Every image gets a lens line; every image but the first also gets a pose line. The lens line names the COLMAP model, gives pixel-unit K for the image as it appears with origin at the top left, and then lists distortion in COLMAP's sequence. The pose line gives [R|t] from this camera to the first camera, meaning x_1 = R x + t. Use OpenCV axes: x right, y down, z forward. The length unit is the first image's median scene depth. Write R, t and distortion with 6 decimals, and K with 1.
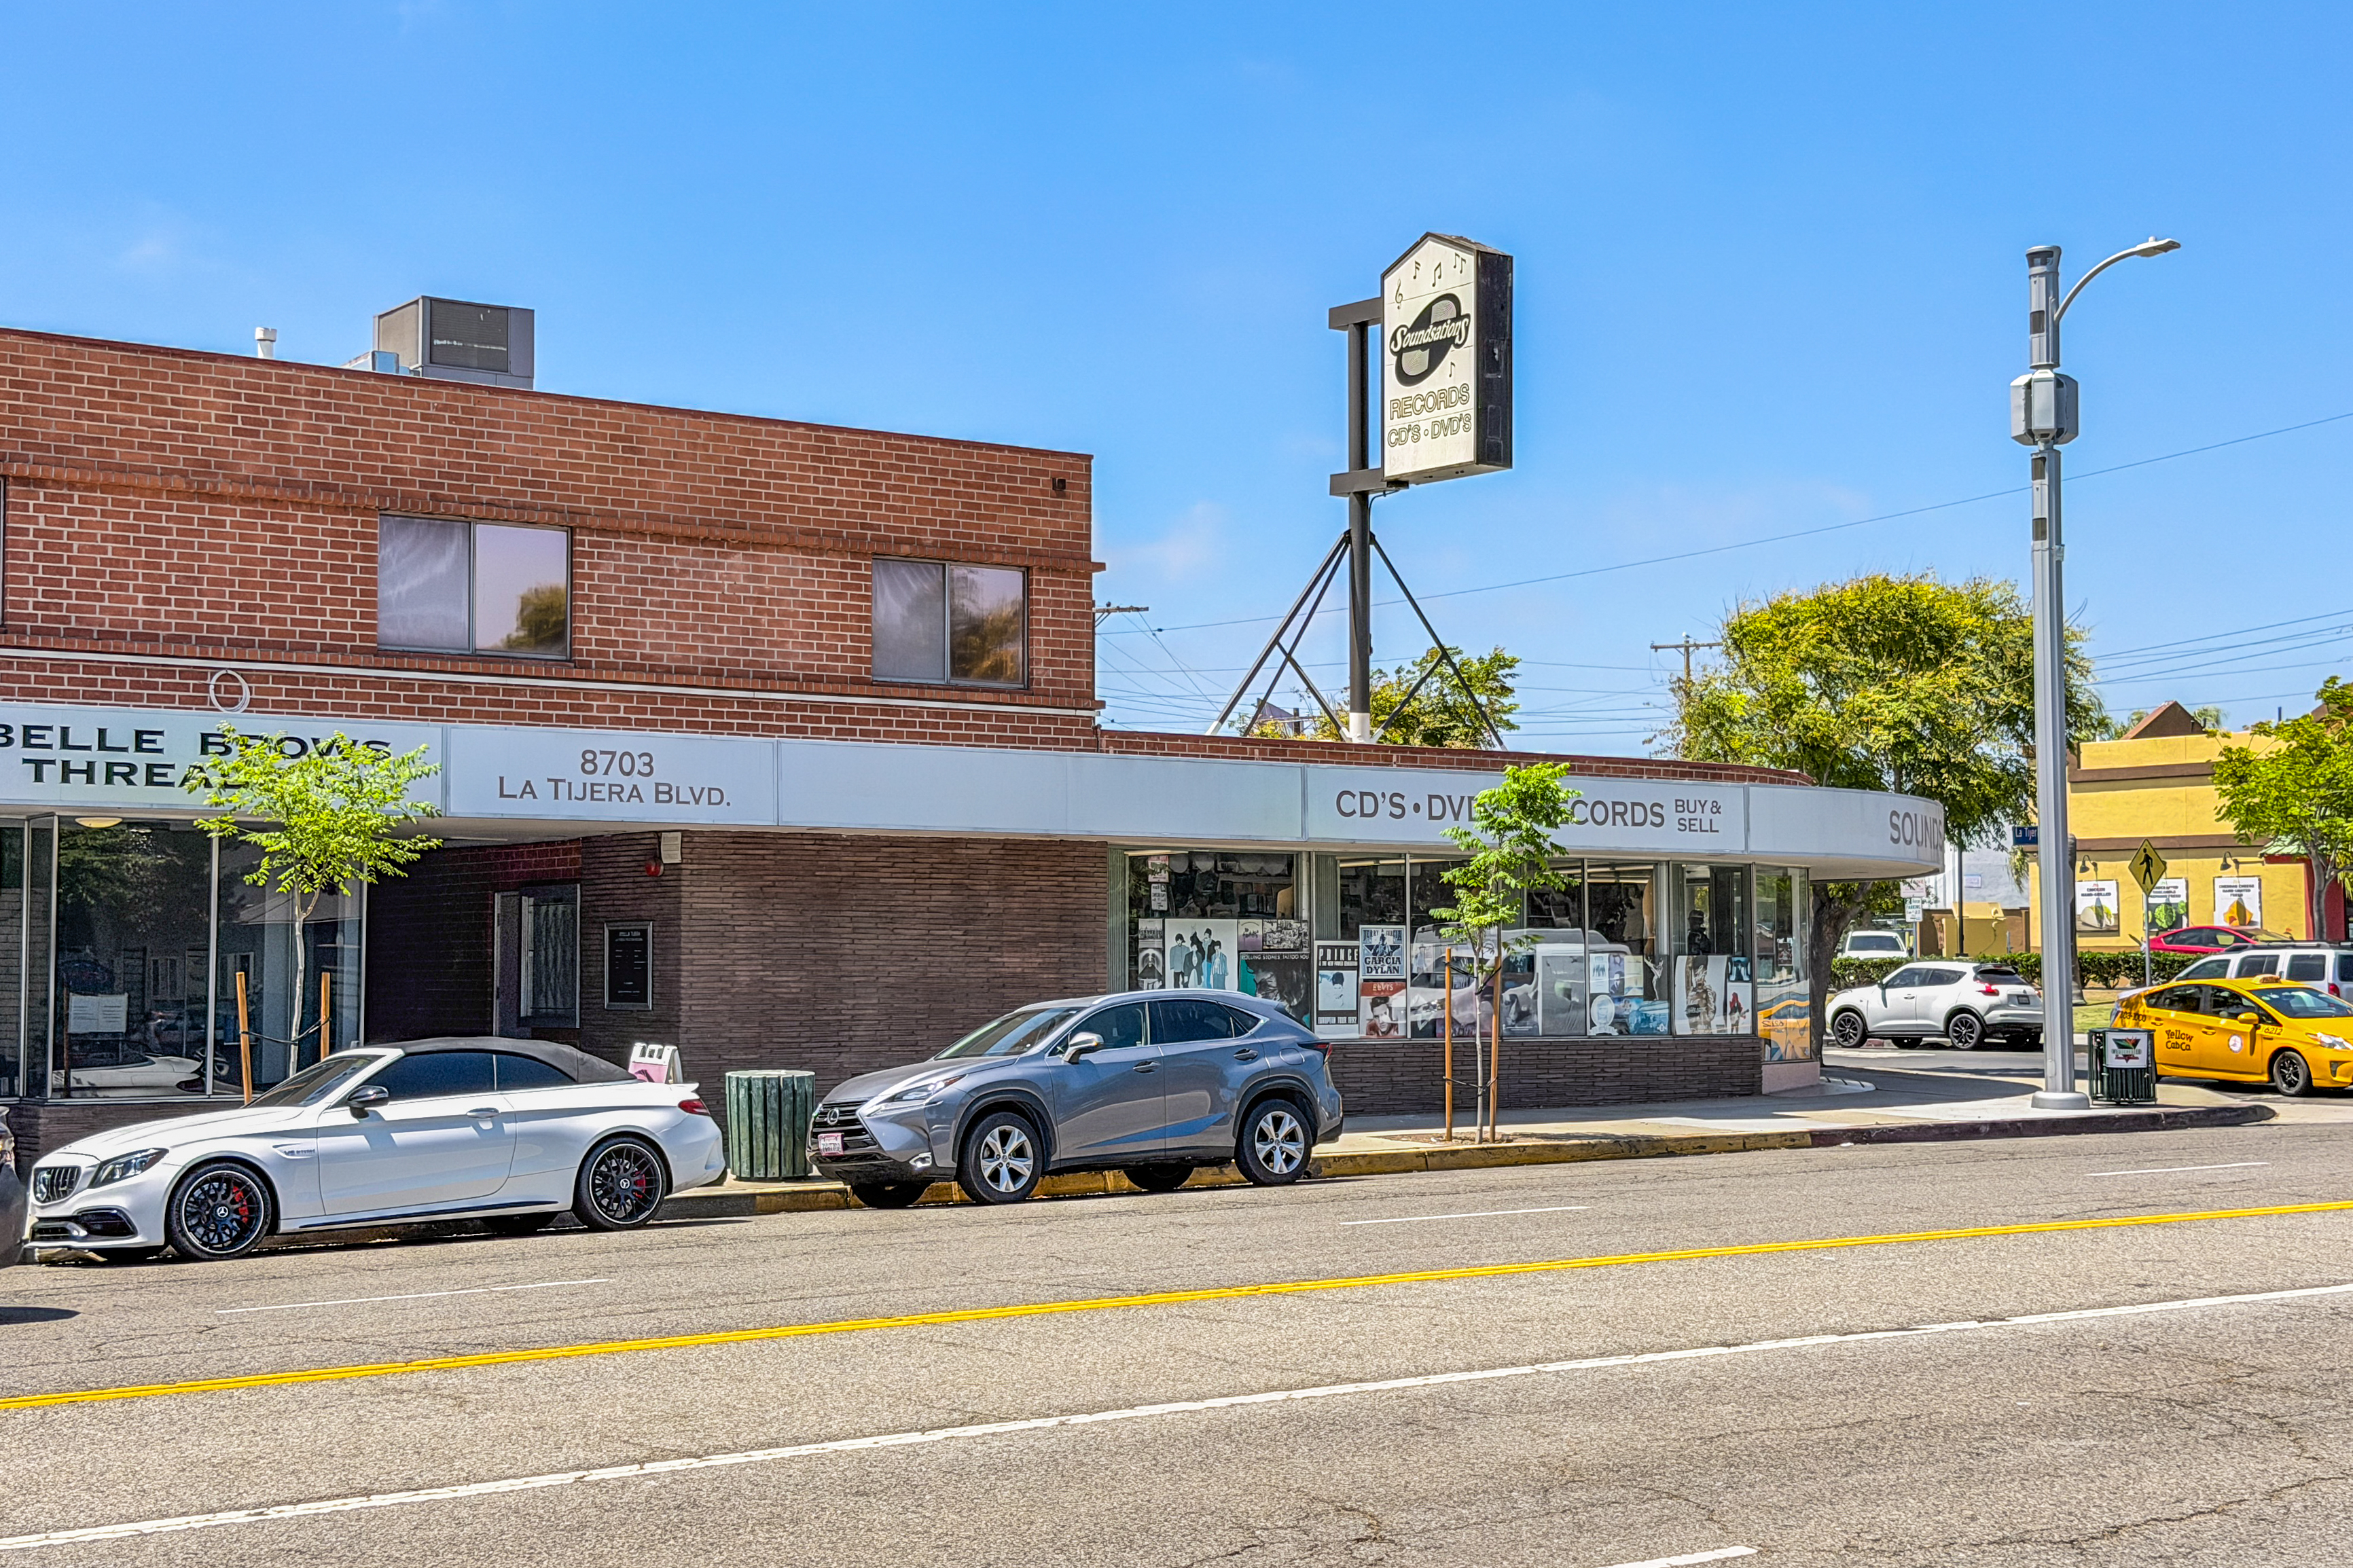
lens RADIAL K [[3426.7, 0, 1176.5], [0, 3426.7, 784.0], [0, 0, 1]] dist [0.144465, -0.095392]
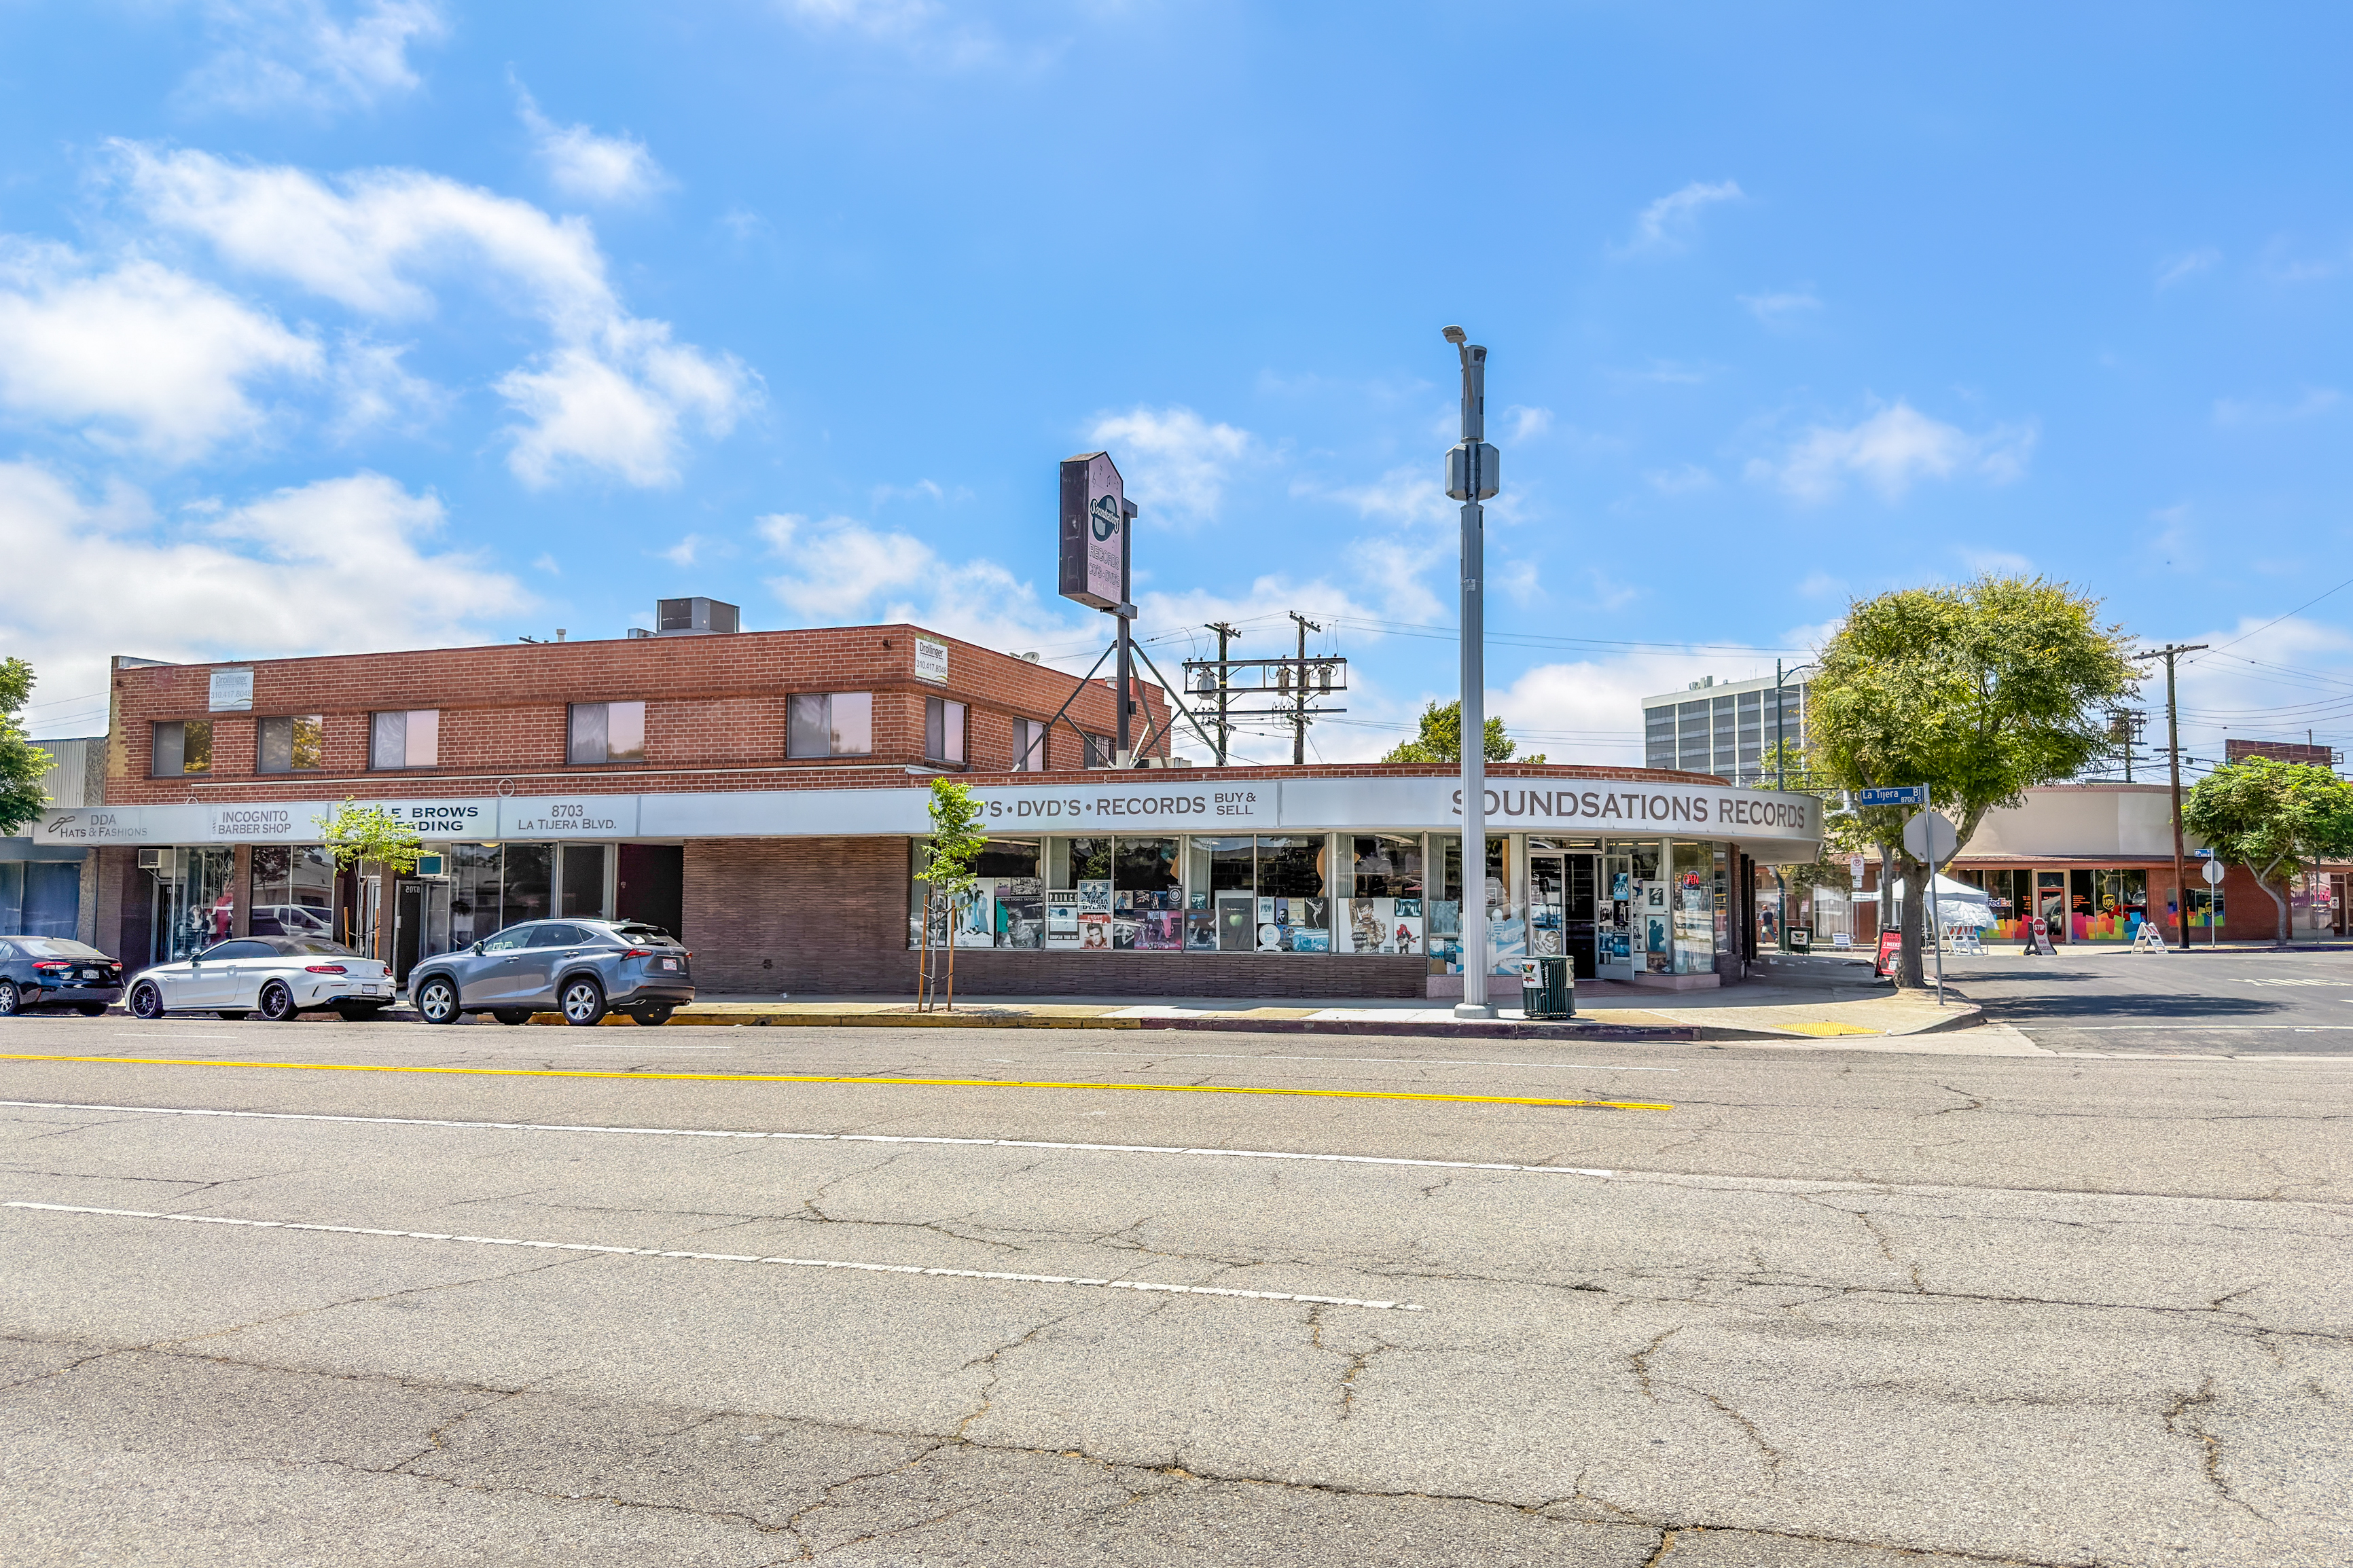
lens RADIAL K [[1679.8, 0, 1176.5], [0, 1679.8, 784.0], [0, 0, 1]] dist [0.137875, -0.299477]
pose [[0.555209, -0.056115, -0.829815, 0.831784], [0.043244, 0.998320, -0.038576, 0.031010], [0.830586, -0.014467, 0.556703, 0.647376]]
